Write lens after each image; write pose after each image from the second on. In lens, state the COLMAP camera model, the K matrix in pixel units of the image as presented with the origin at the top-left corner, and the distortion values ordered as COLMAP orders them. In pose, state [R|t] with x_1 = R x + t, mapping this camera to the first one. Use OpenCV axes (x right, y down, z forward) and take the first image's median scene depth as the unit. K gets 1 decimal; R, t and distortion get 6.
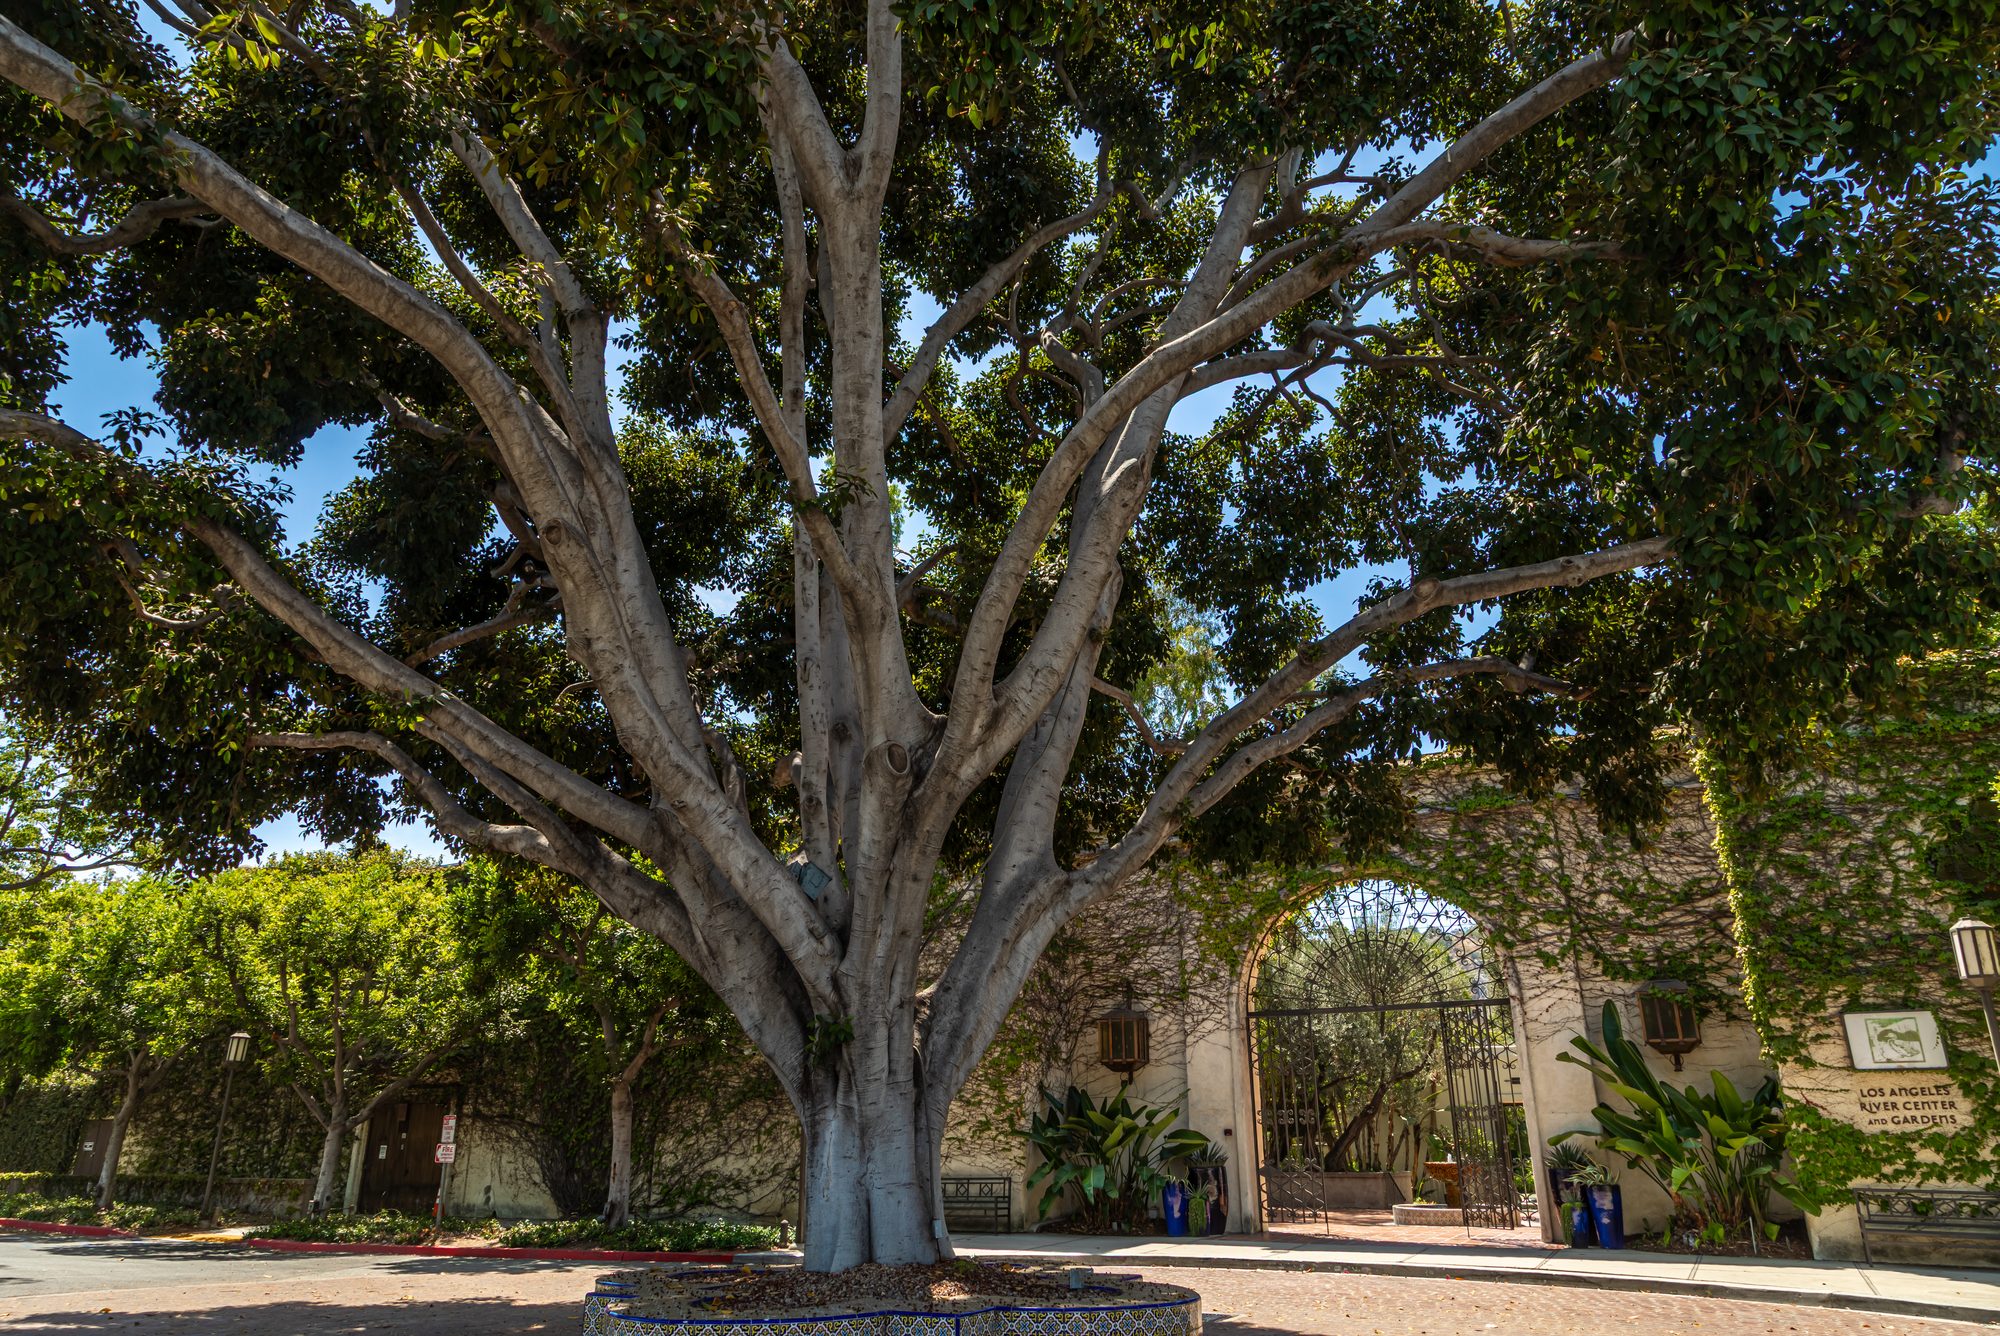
lens RADIAL K [[1348.6, 0, 1009.5], [0, 1348.6, 684.9], [0, 0, 1]] dist [0.022561, -0.002977]
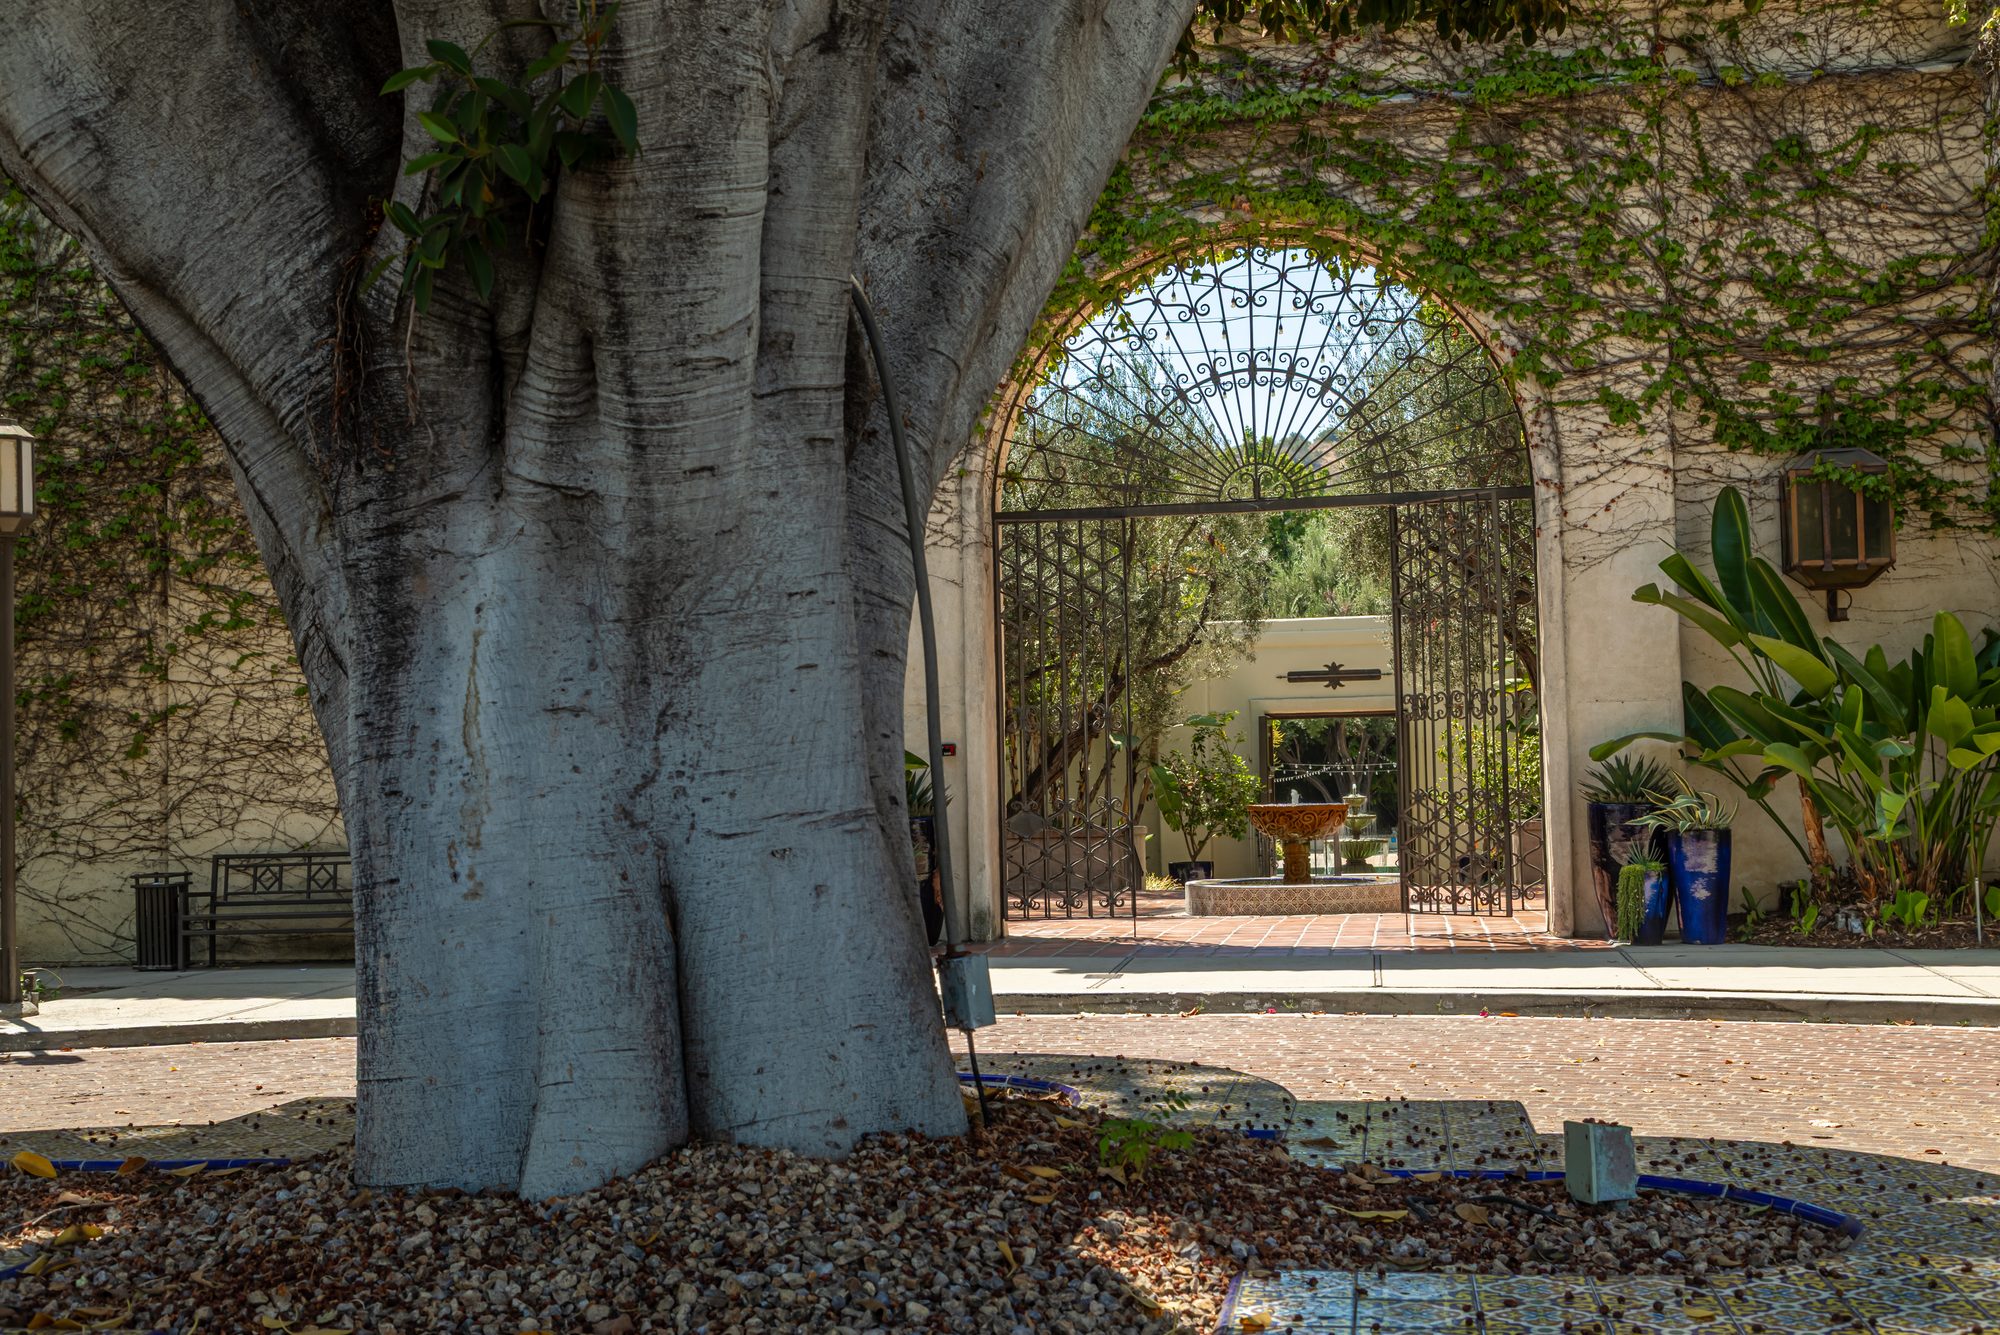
lens RADIAL K [[2172.5, 0, 1000.0], [0, 2172.5, 667.5], [0, 0, 1]] dist [0.062975, -0.007336]
pose [[0.944696, 0.005378, 0.327902, -0.082275], [-0.089900, 0.965810, 0.243166, 0.120089], [-0.315383, -0.259197, 0.912880, 0.313558]]
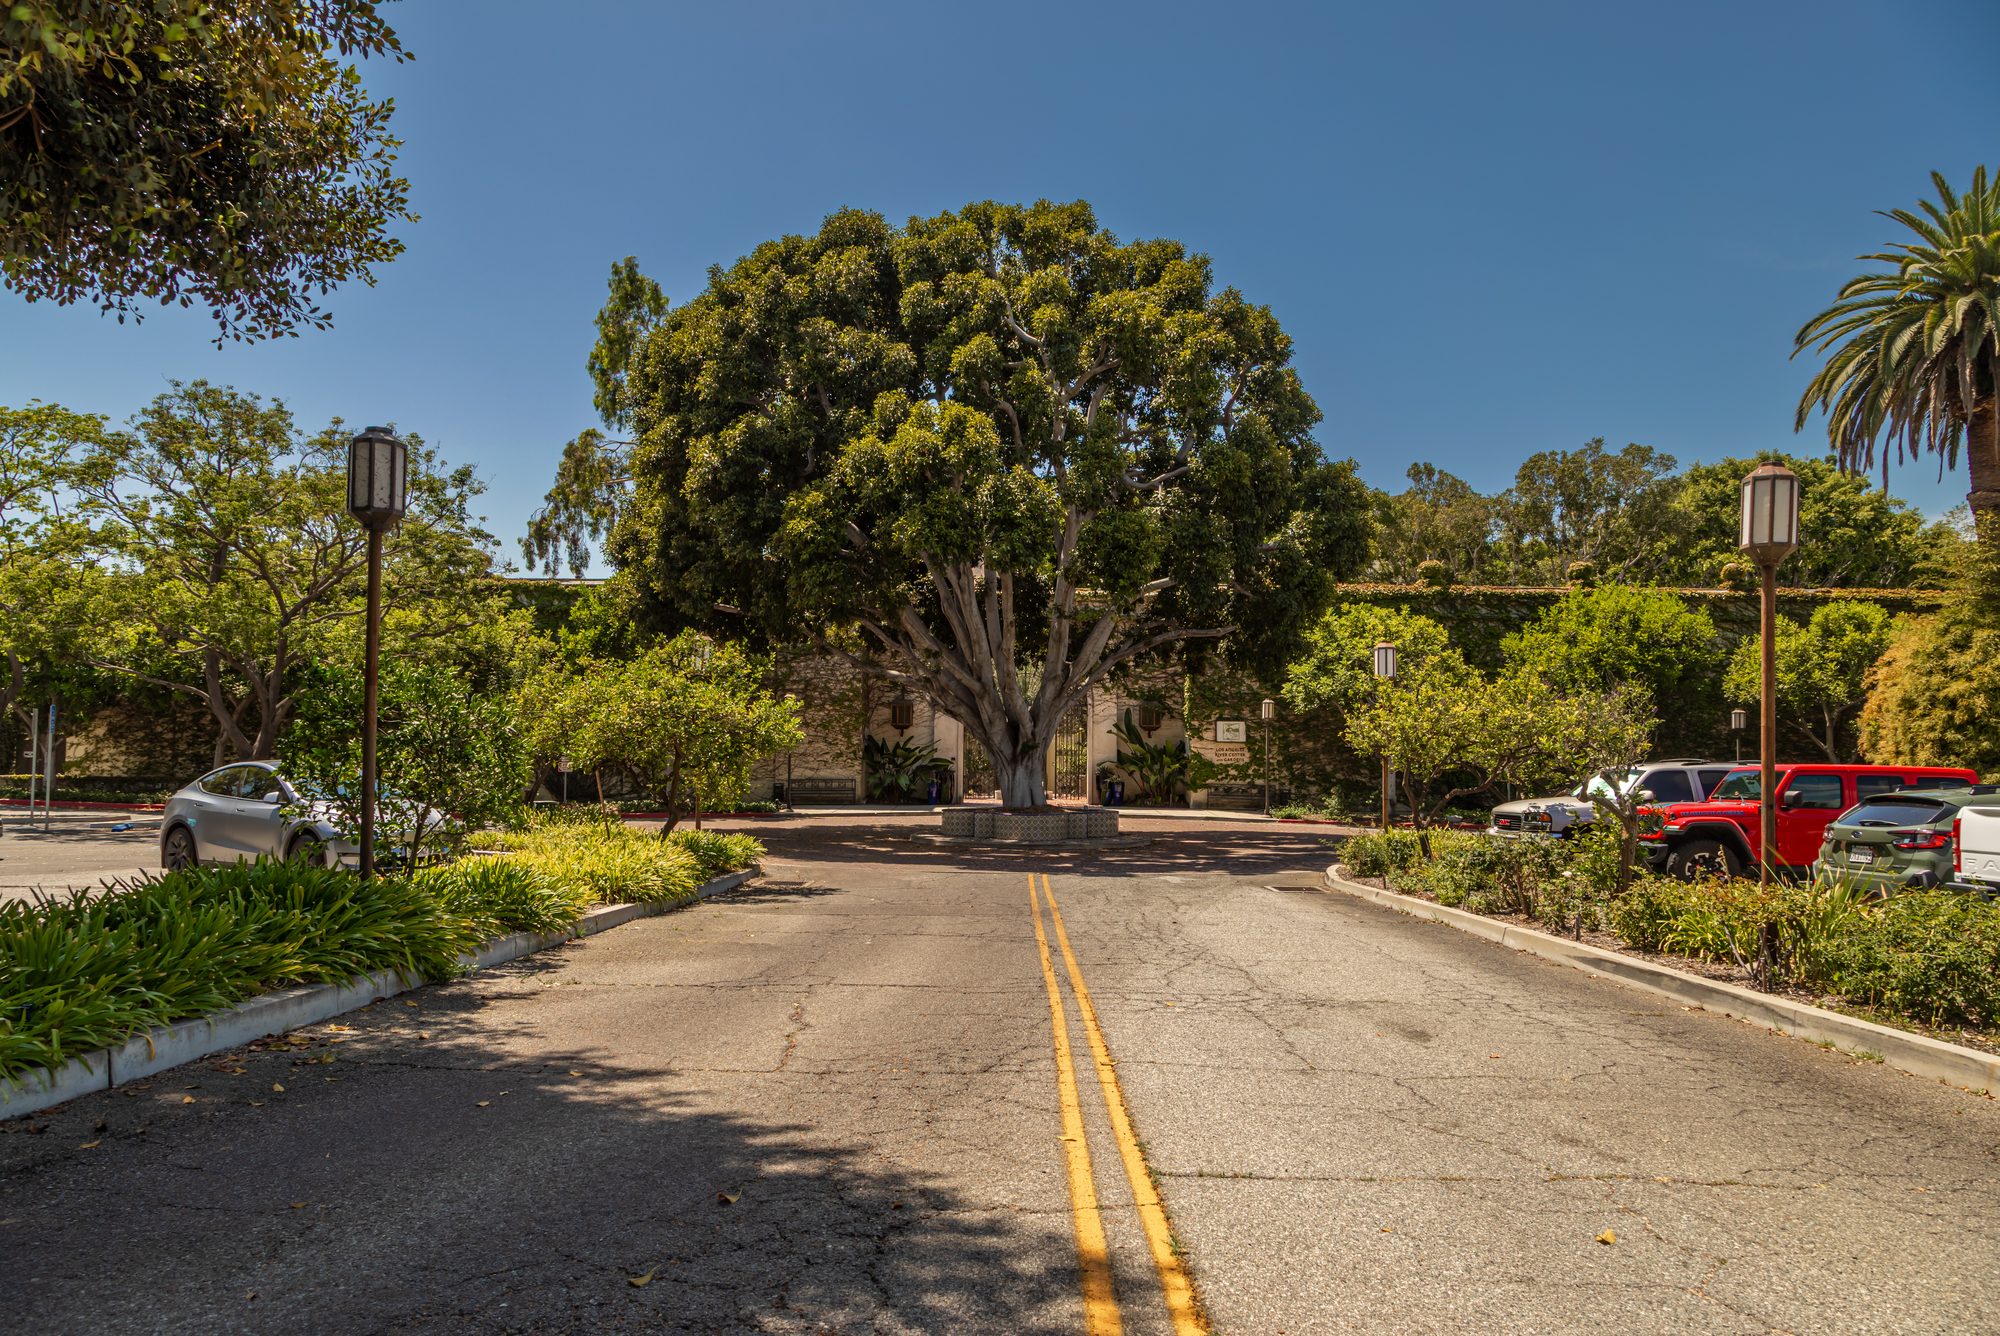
lens RADIAL K [[1899.5, 0, 1000.0], [0, 1899.5, 668.0], [0, 0, 1]] dist [0.007088, -0.021773]
pose [[0.864533, 0.029727, 0.501695, -1.351783], [-0.176426, 0.952671, 0.247572, -0.586052], [-0.470591, -0.302547, 0.828860, -1.537589]]
